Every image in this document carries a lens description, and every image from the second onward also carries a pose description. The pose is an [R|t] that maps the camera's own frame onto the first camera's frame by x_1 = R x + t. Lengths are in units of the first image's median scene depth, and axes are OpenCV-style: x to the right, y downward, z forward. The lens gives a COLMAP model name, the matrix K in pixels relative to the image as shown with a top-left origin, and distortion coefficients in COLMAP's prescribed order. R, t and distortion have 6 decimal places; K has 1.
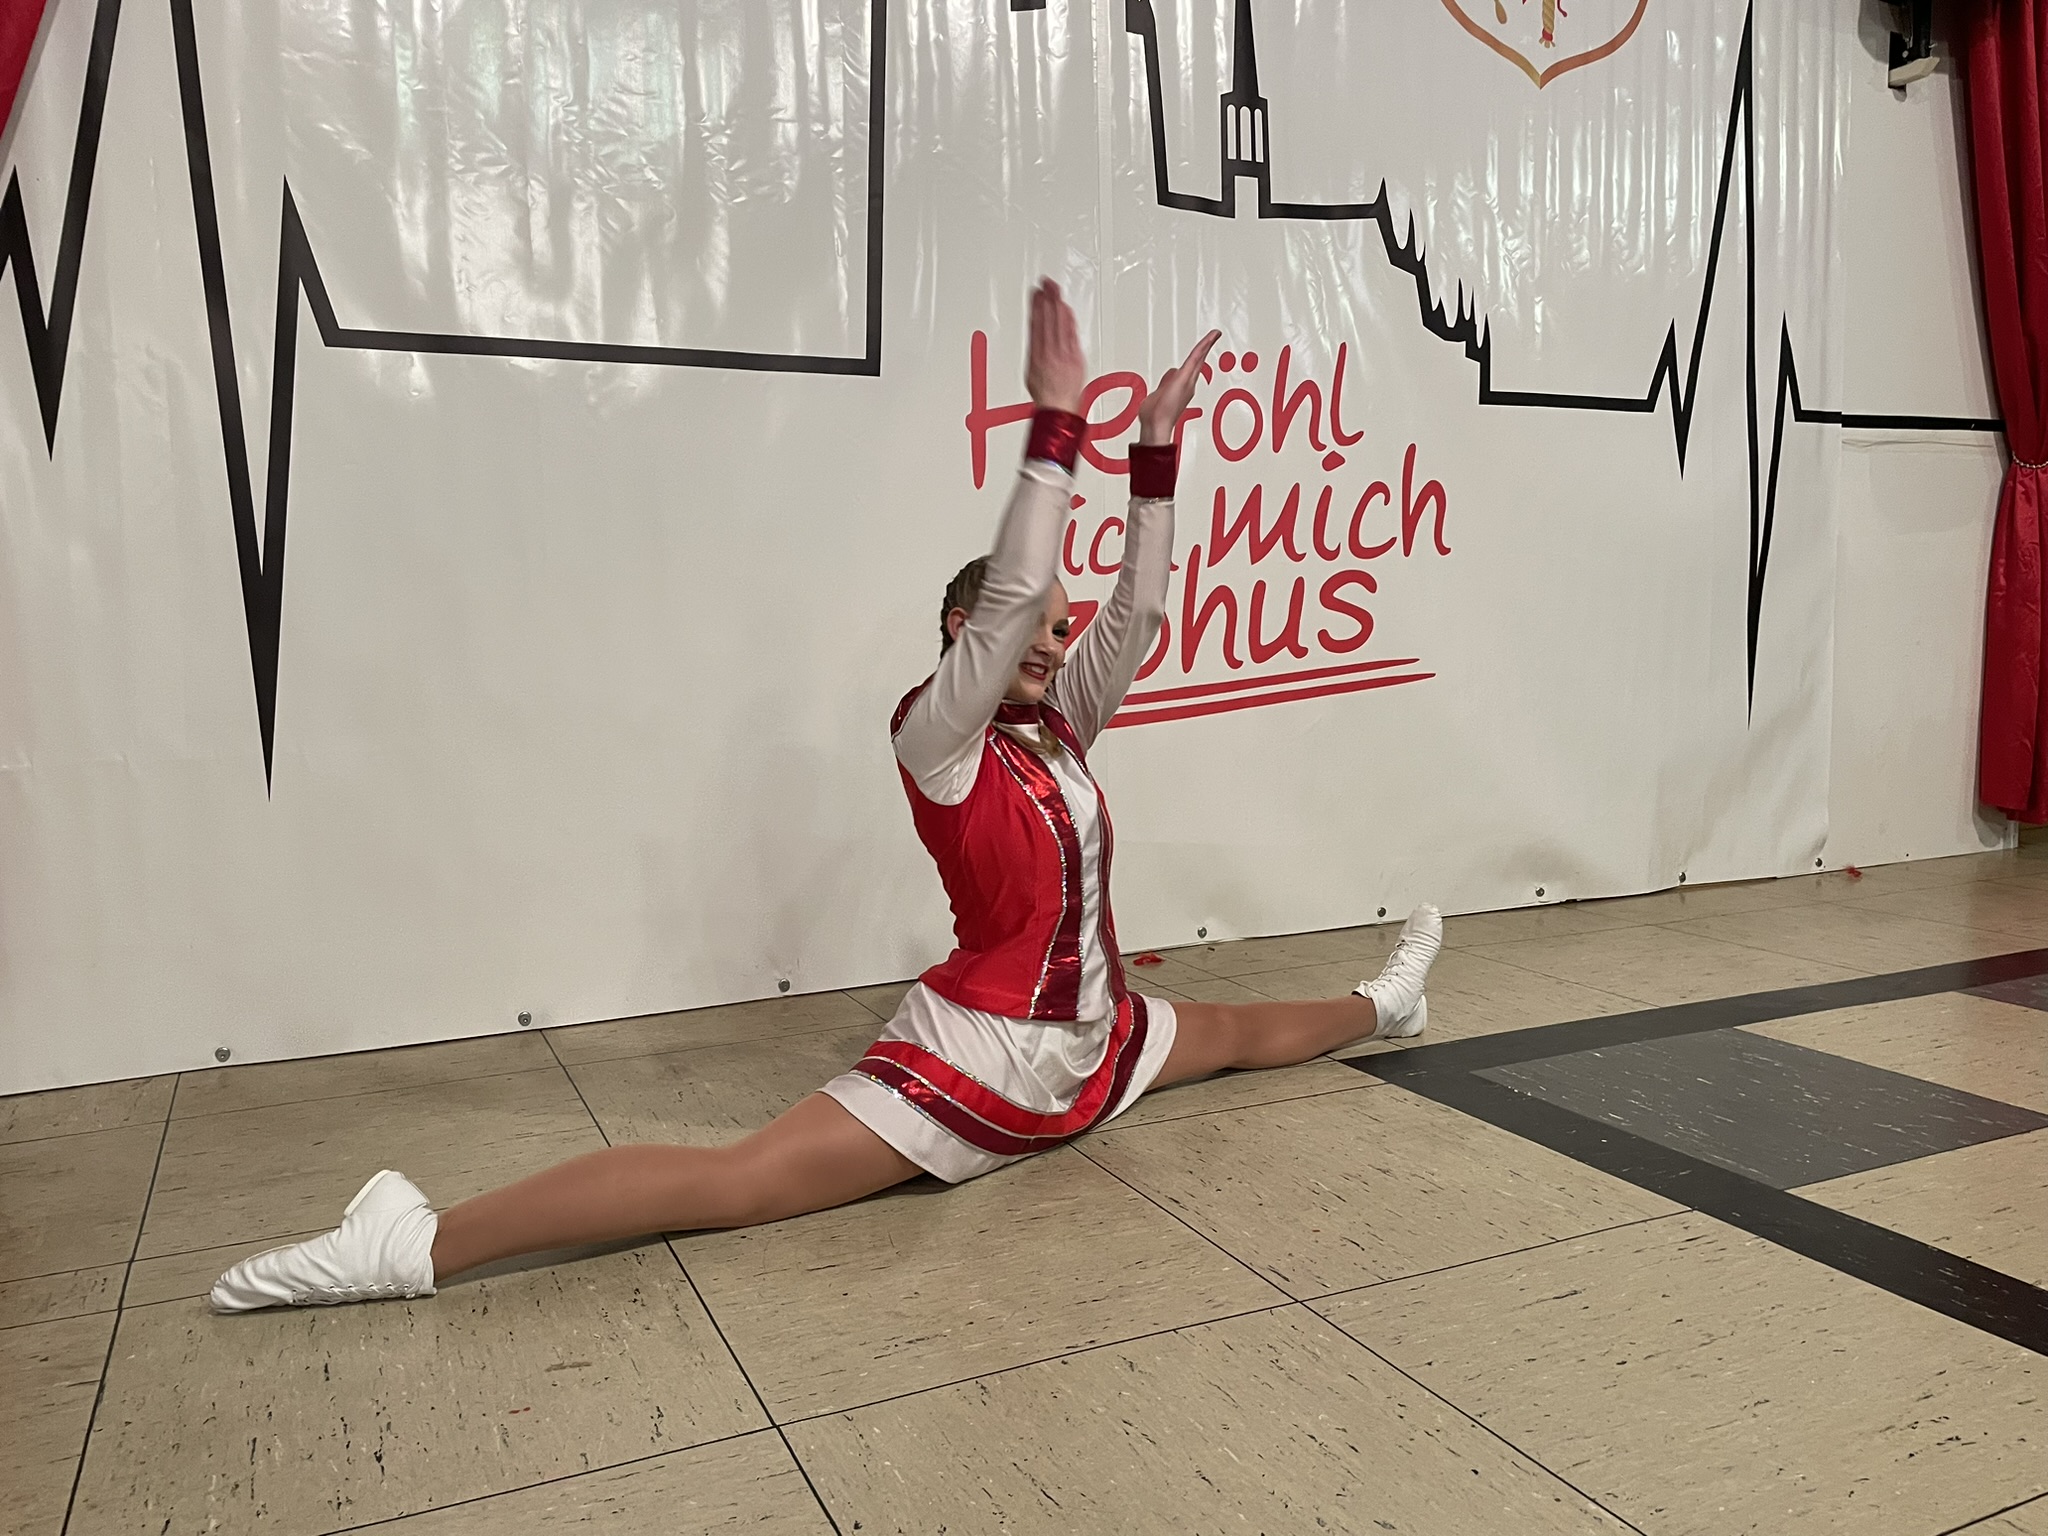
lens RADIAL K [[1534.3, 0, 1016.8], [0, 1534.3, 790.7], [0, 0, 1]] dist [0.073736, -0.100501]
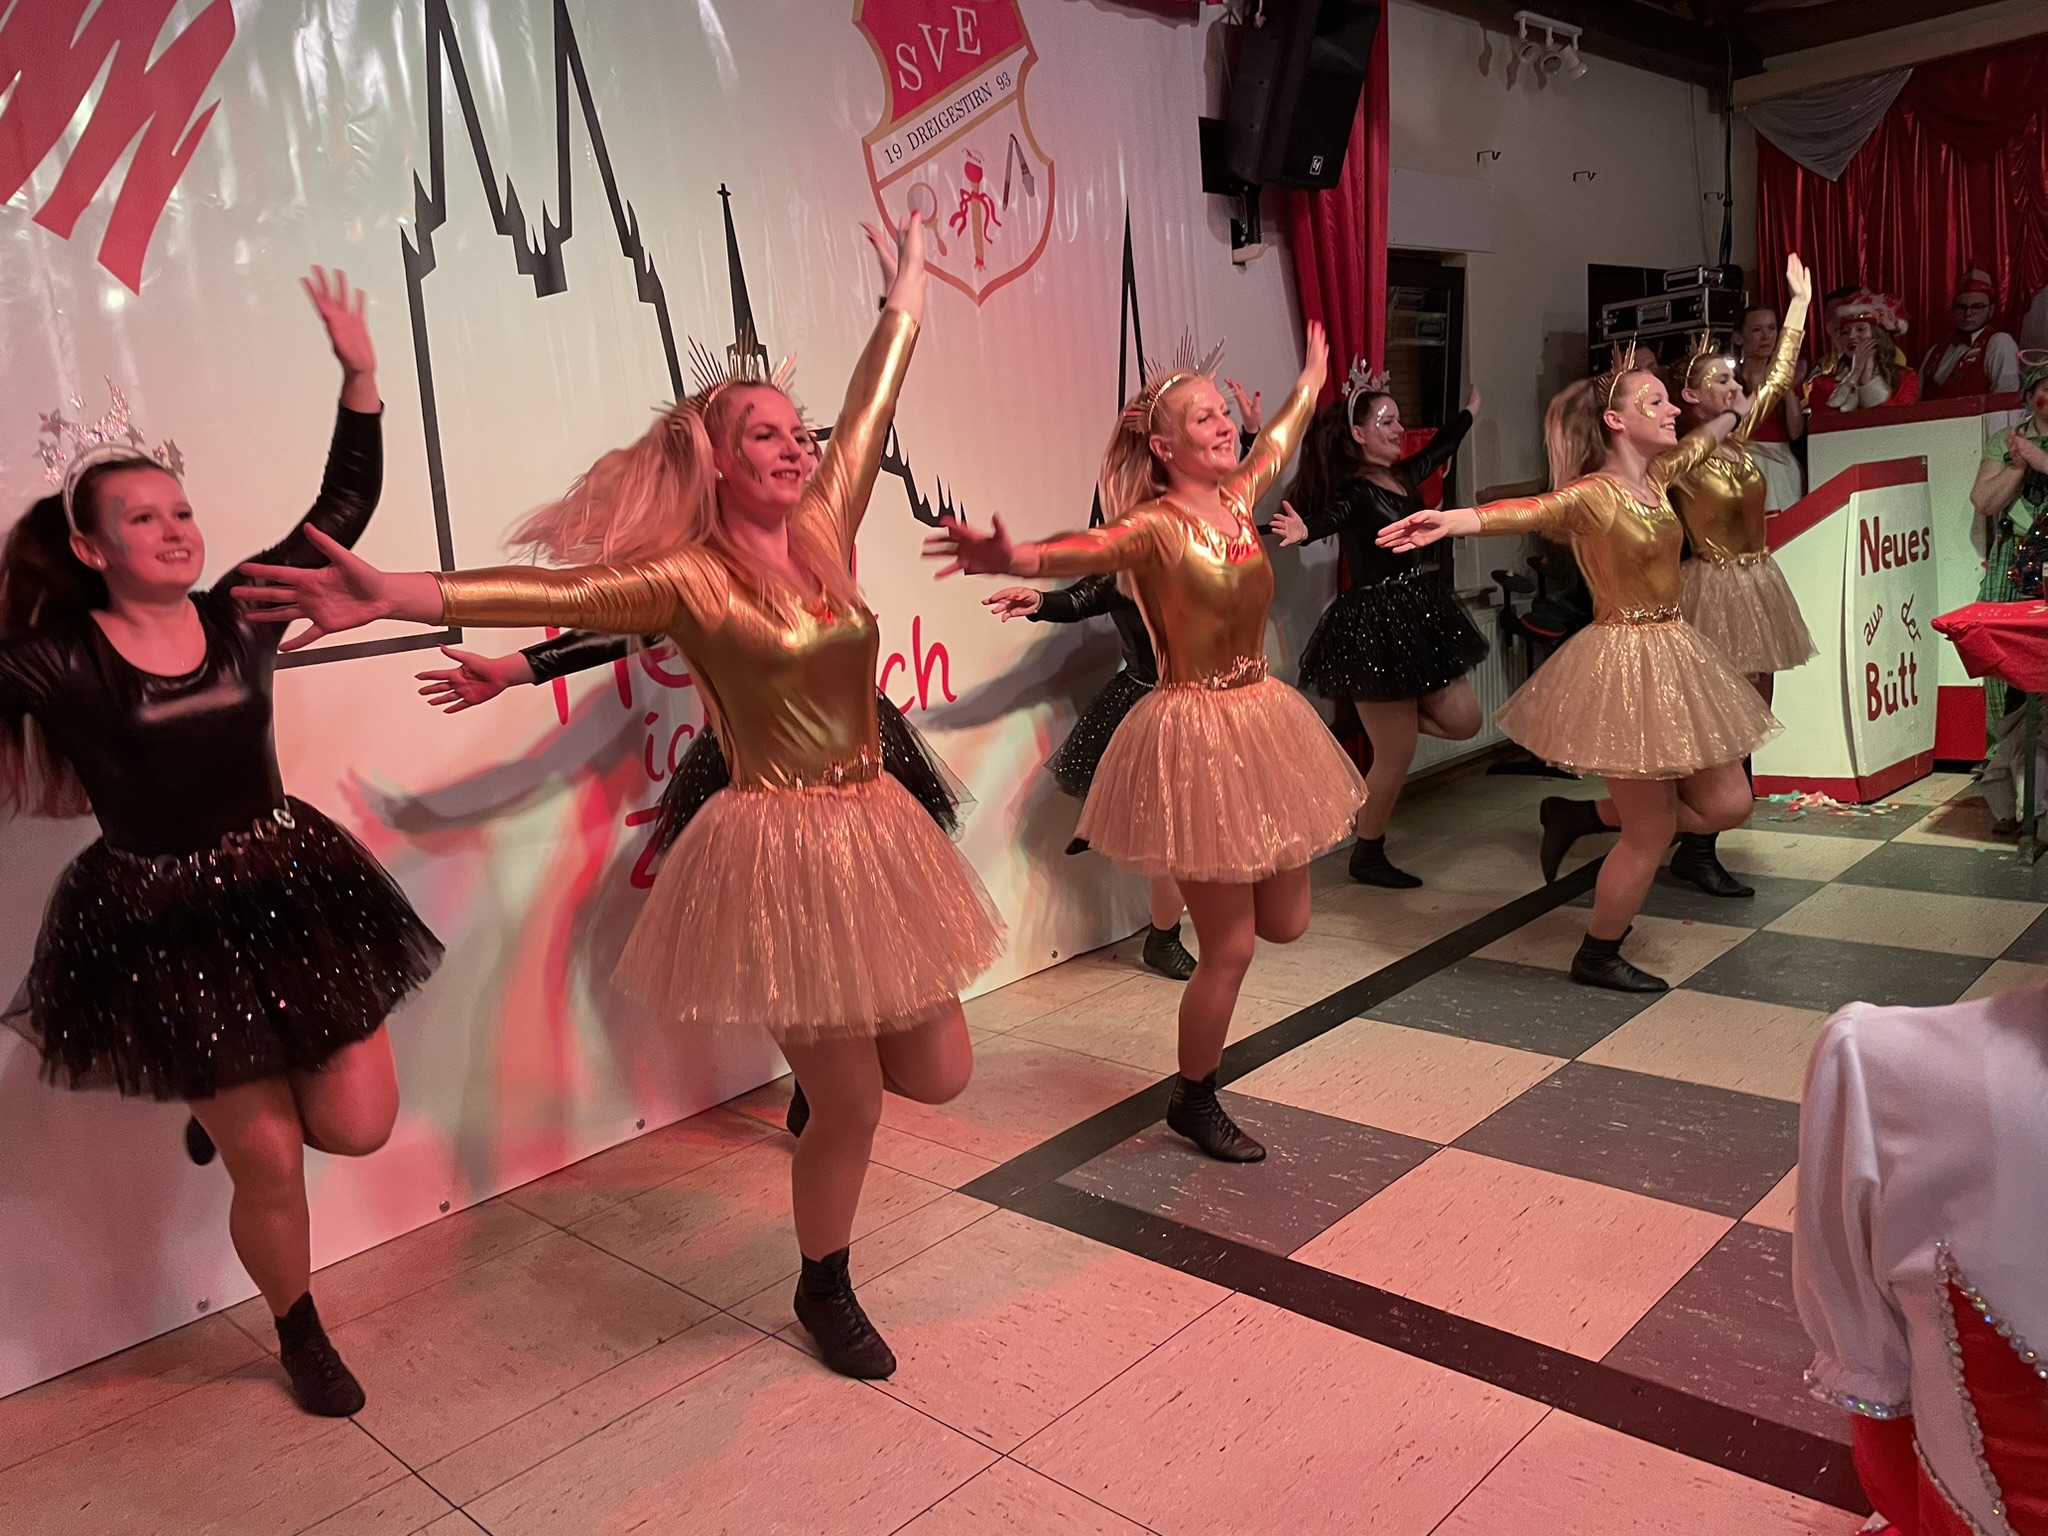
lens RADIAL K [[1534.3, 0, 1007.9], [0, 1534.3, 792.7], [0, 0, 1]] dist [0.073736, -0.100501]
pose [[0.931879, -0.135174, 0.336645, -0.100362], [0.117256, 0.990408, 0.073100, -0.178130], [-0.343297, -0.028647, 0.938790, -0.142650]]
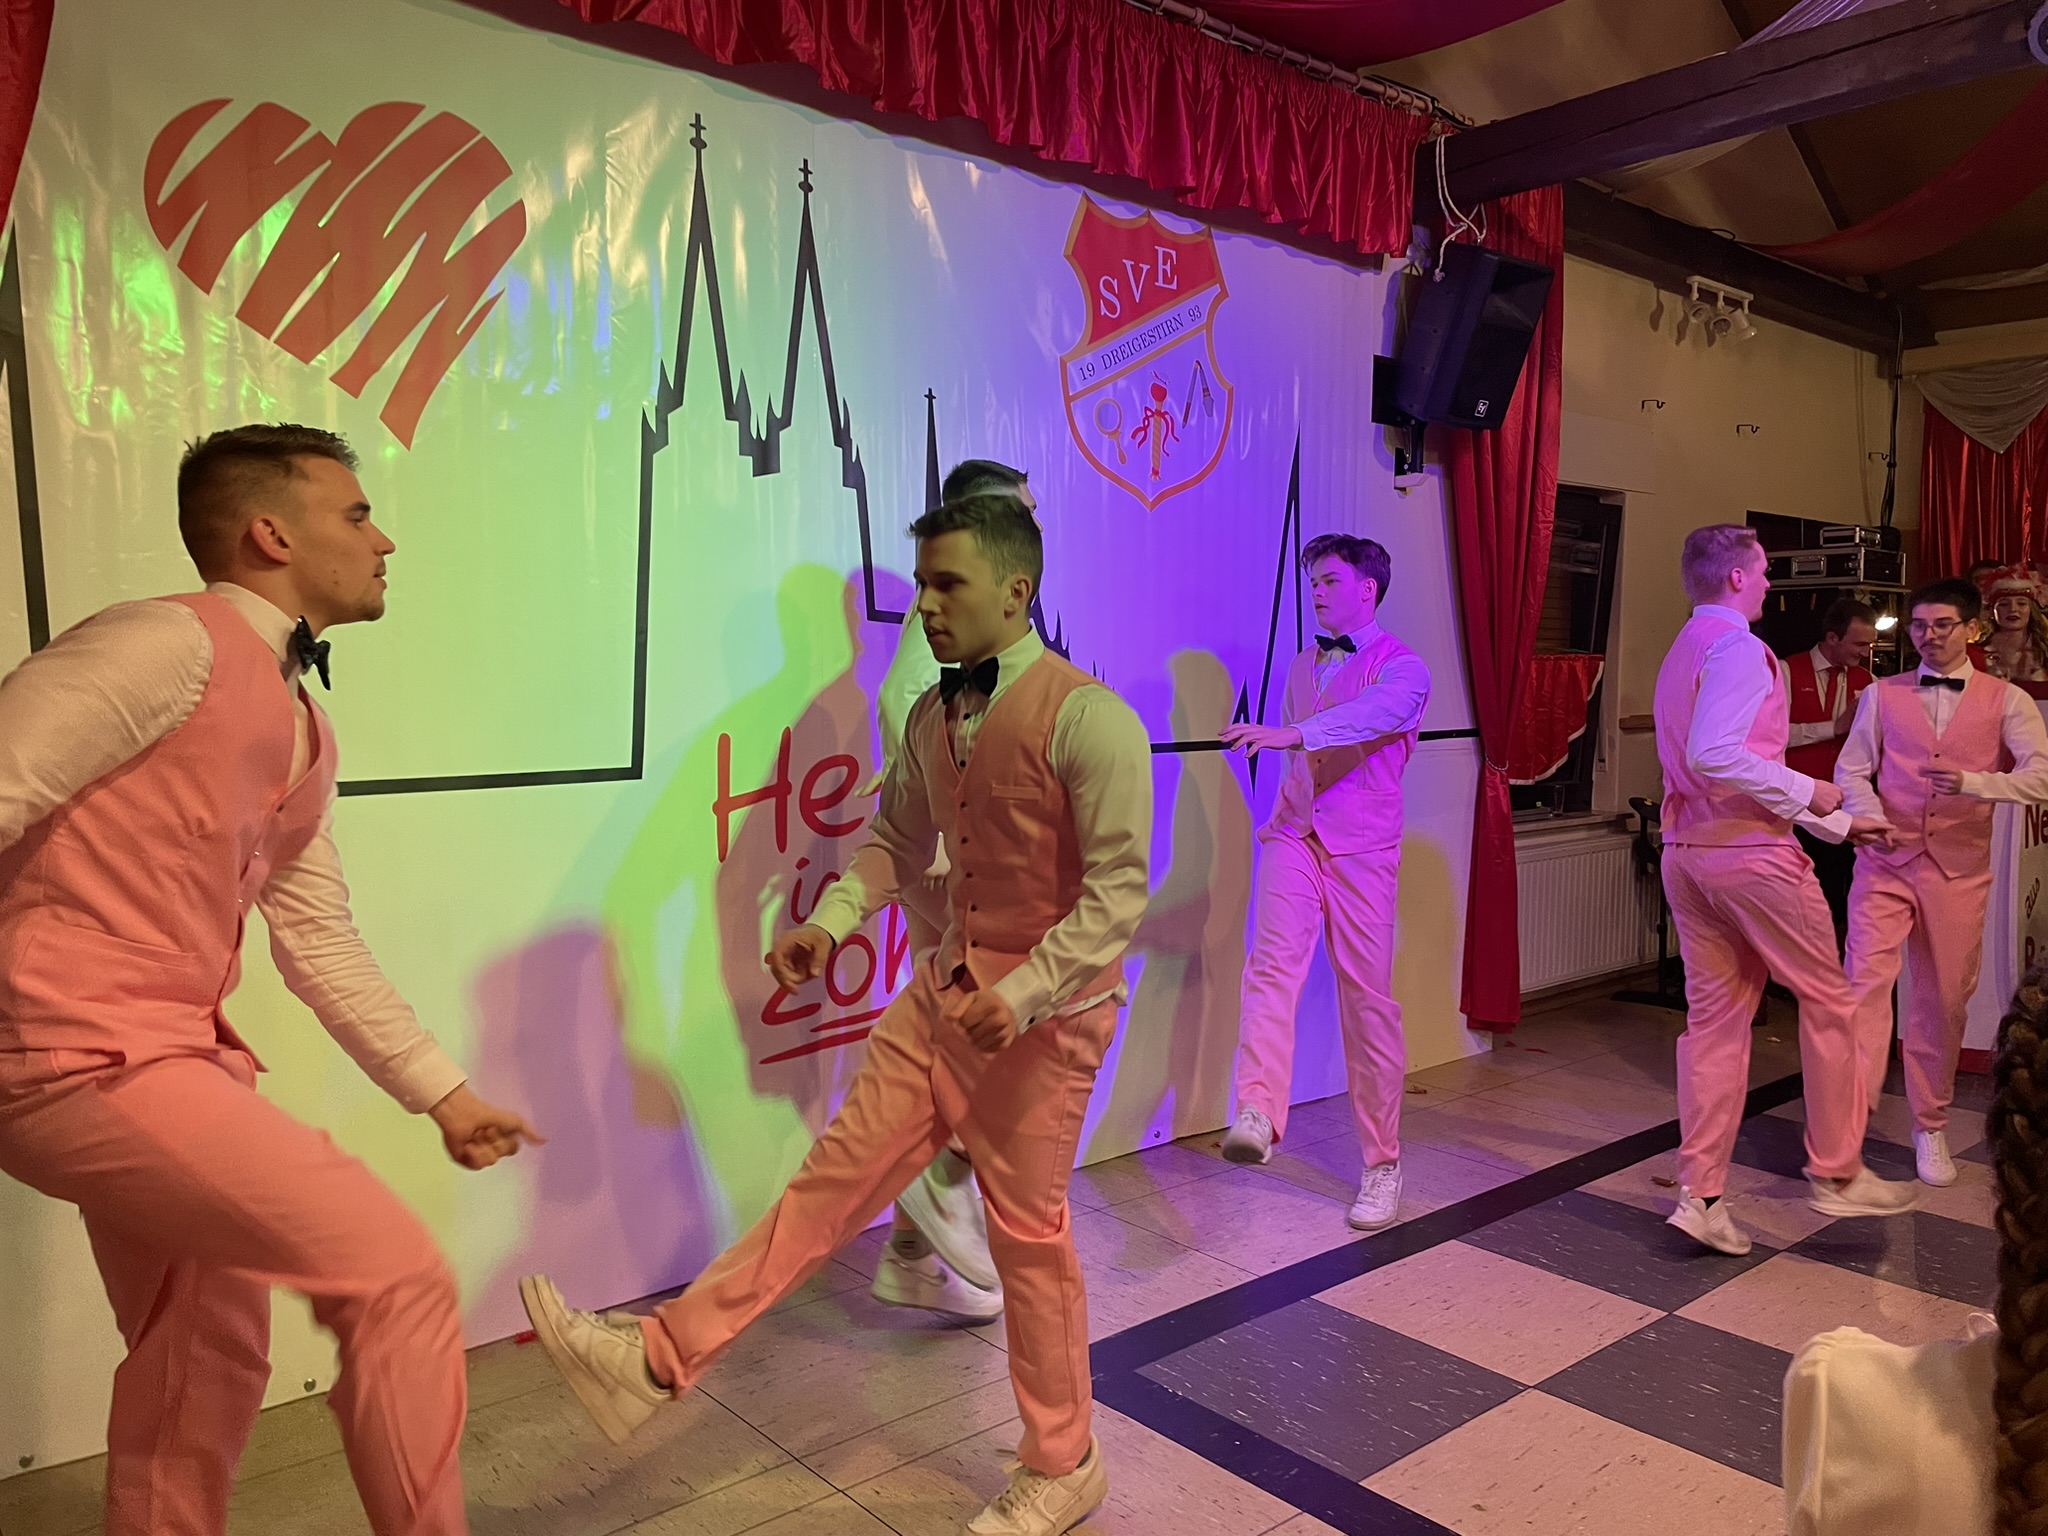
lens RADIAL K [[1534.3, 0, 1041.3], [0, 1534.3, 755.4], [0, 0, 1]] dist [0.073736, -0.100501]
pose [[0.958599, 0.006728, 0.284678, -0.117604], [0.007915, 0.998705, -0.050257, -0.201819], [-0.284648, 0.050429, 0.957305, -0.190647]]
